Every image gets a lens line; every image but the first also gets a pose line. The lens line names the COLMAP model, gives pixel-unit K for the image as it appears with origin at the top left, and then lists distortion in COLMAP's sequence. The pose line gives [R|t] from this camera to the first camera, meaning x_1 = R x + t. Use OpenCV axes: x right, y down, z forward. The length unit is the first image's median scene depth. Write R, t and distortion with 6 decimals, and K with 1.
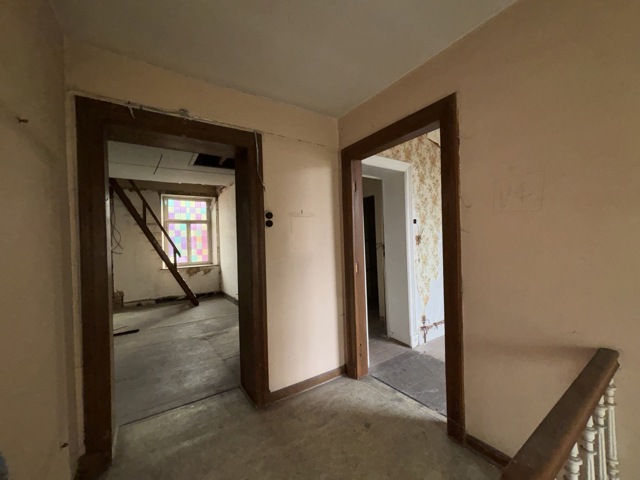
lens RADIAL K [[259.2, 0, 322.4], [0, 259.2, 236.0], [0, 0, 1]] dist [-0.001914, 0.000956]
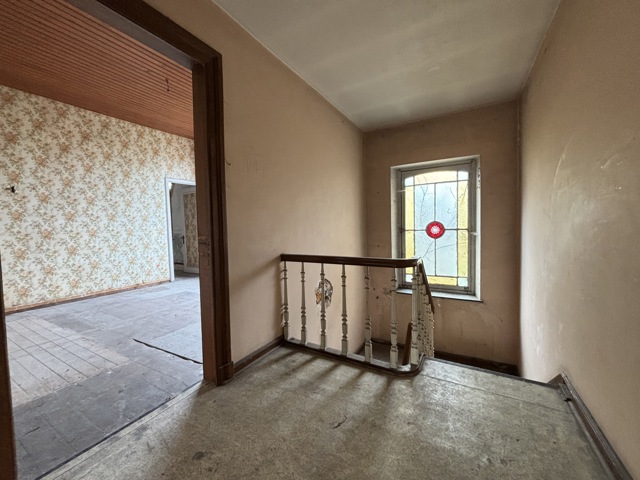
lens RADIAL K [[259.2, 0, 322.4], [0, 259.2, 236.0], [0, 0, 1]] dist [-0.001914, 0.000956]
pose [[-0.428322, 0.007405, 0.903596, -0.504165], [0.021669, 0.999763, 0.002078, 0.165295], [-0.903366, 0.020470, -0.428381, 0.897584]]
